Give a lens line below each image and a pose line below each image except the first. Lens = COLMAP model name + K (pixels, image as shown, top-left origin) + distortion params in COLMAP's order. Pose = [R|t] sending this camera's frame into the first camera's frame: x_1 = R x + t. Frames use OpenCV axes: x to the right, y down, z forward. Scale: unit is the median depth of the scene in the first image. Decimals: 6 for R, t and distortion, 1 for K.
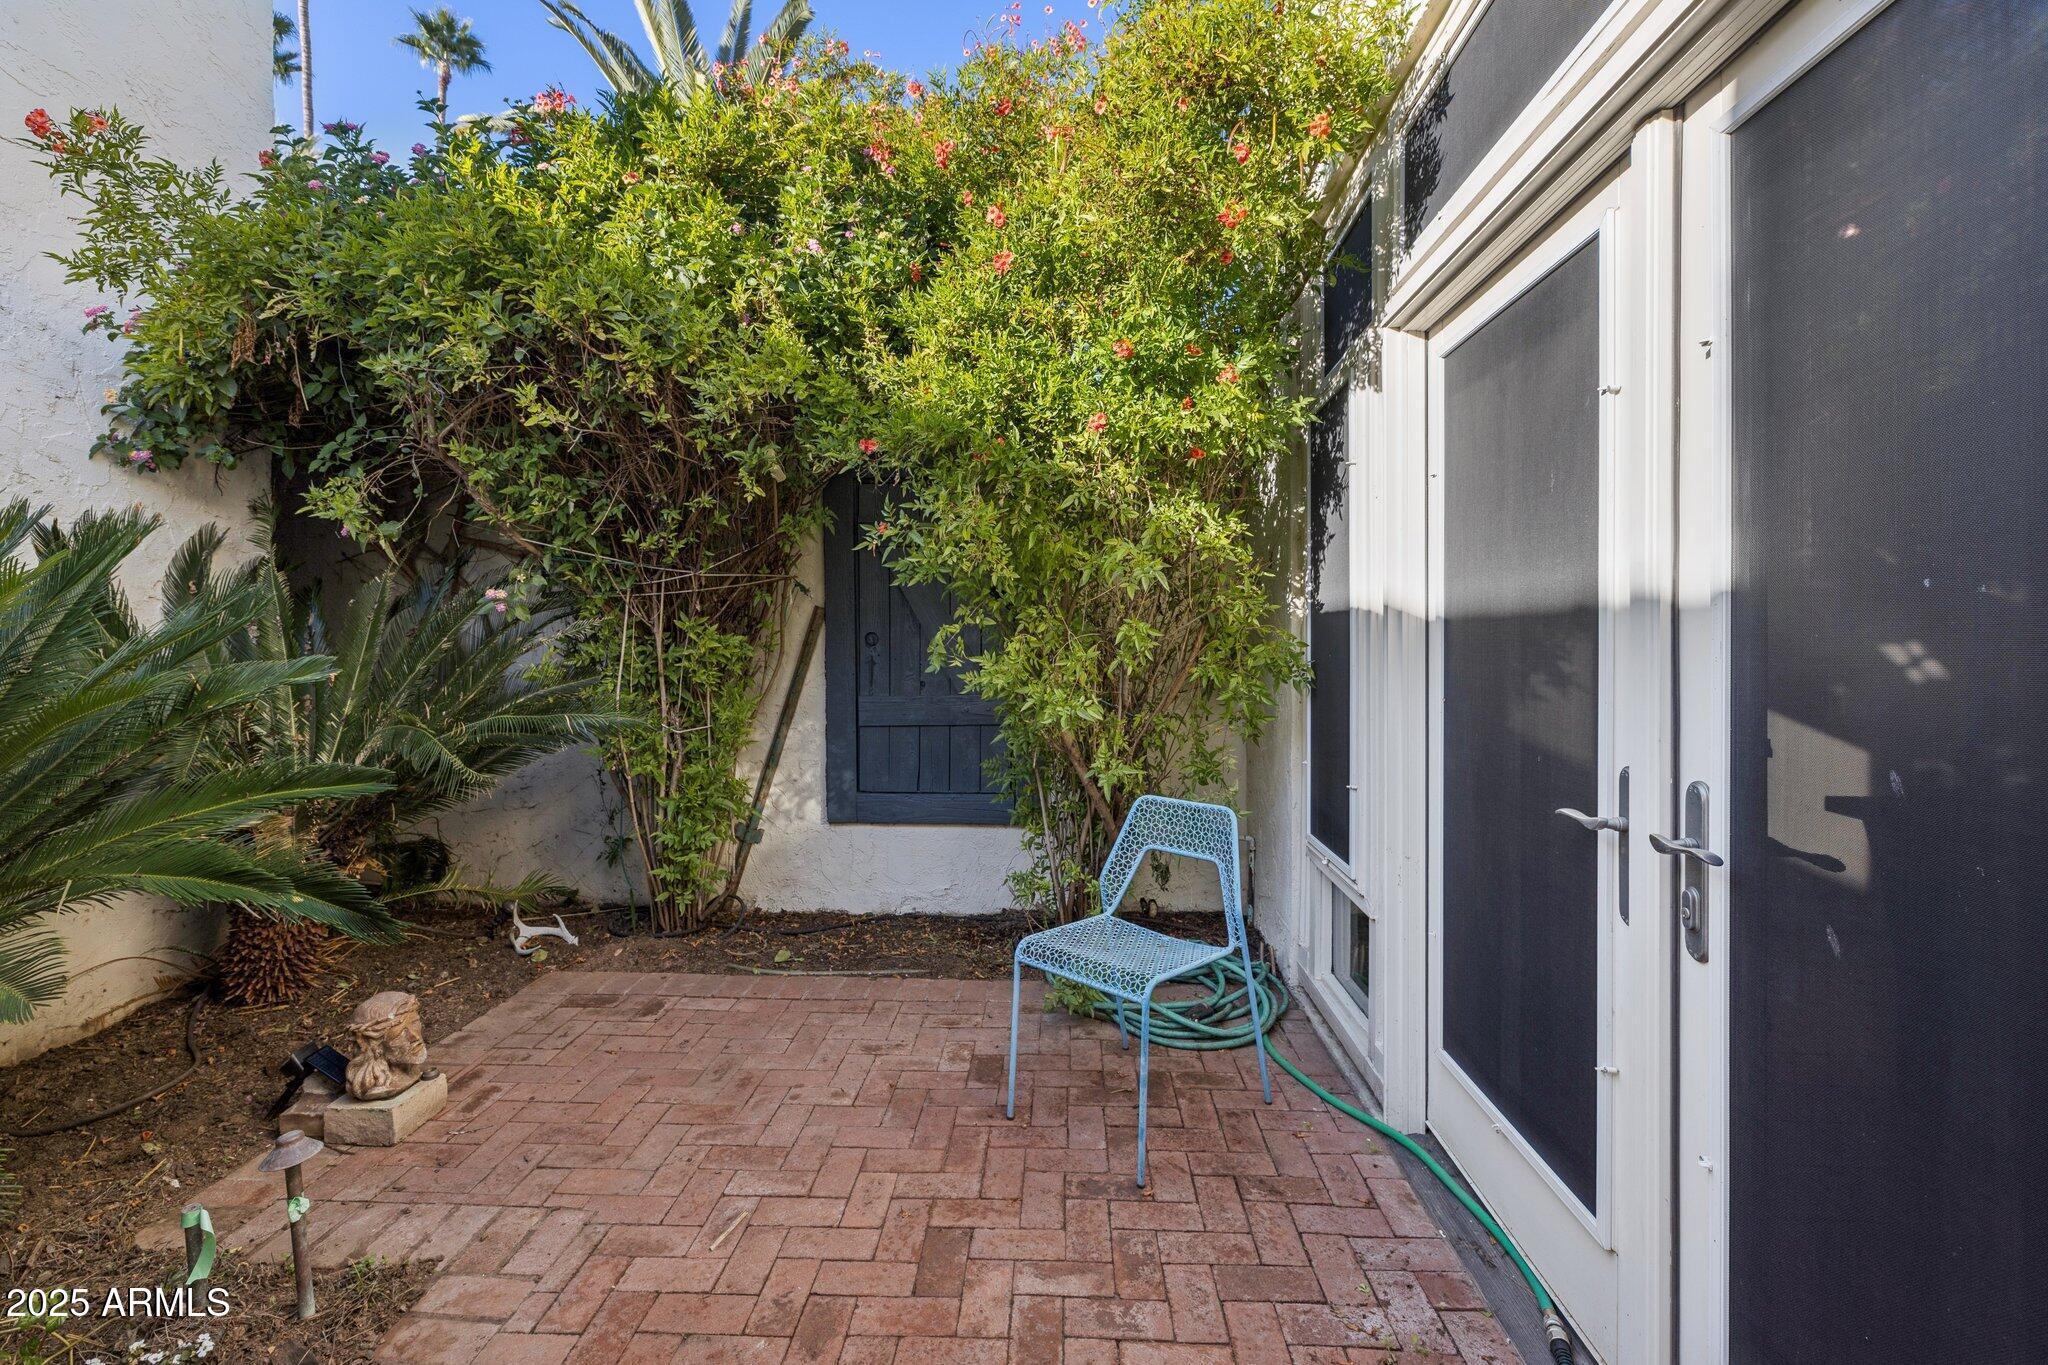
lens RADIAL K [[860.4, 0, 1034.2], [0, 860.4, 648.2], [0, 0, 1]] dist [0.000939, 0.000016]
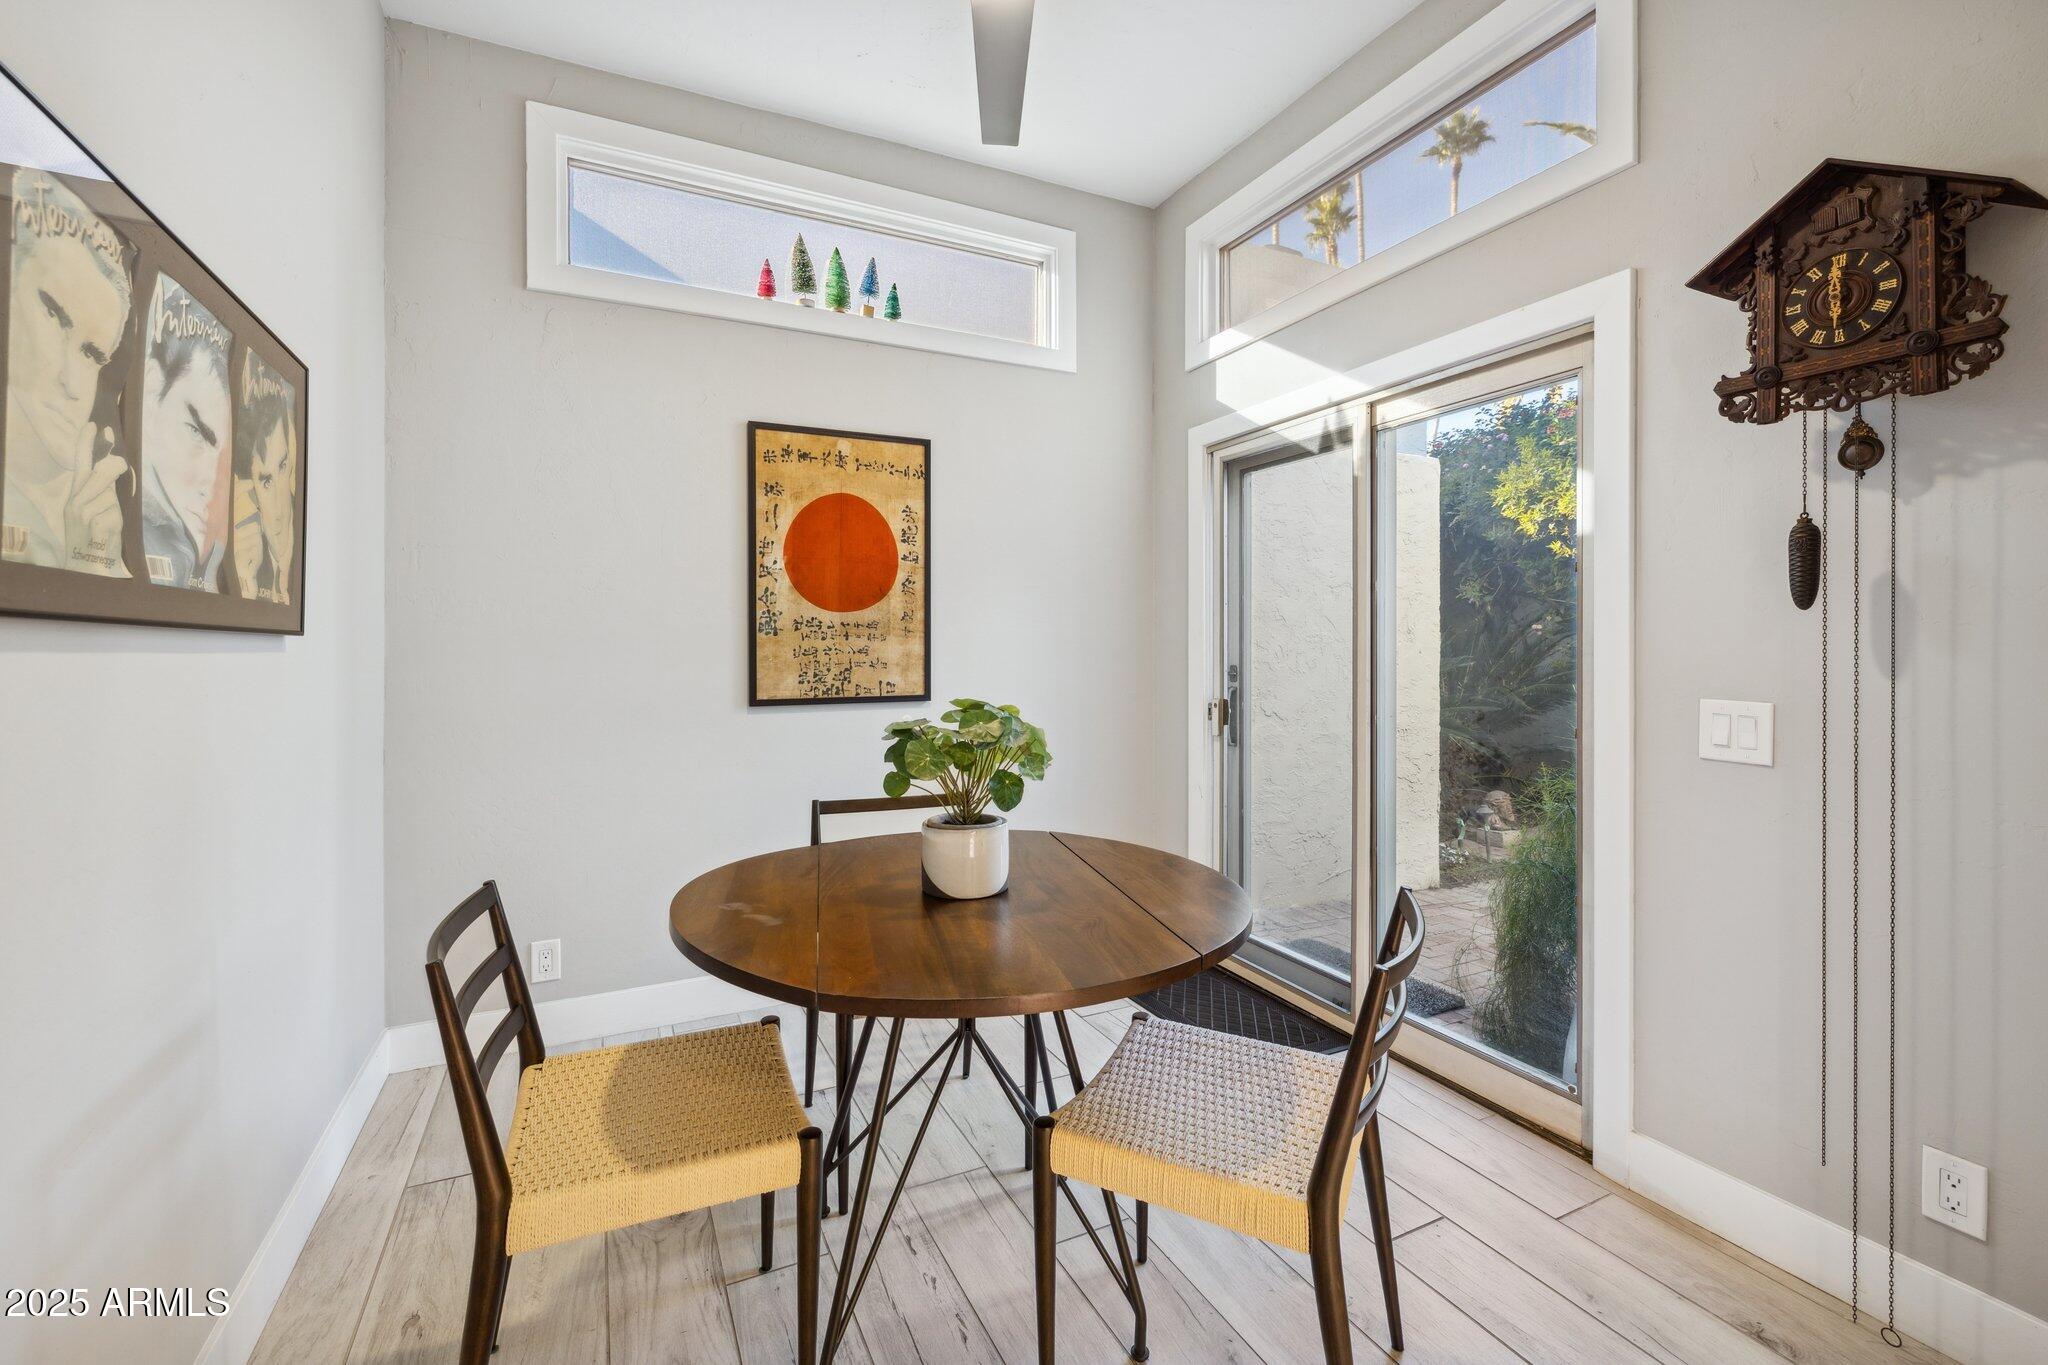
lens RADIAL K [[860.4, 0, 1034.2], [0, 860.4, 648.2], [0, 0, 1]] dist [0.000939, 0.000016]
pose [[0.497293, -0.006250, -0.867560, 0.588490], [-0.004273, 0.999944, -0.009653, 0.014225], [0.867572, 0.008507, 0.497238, -1.113598]]
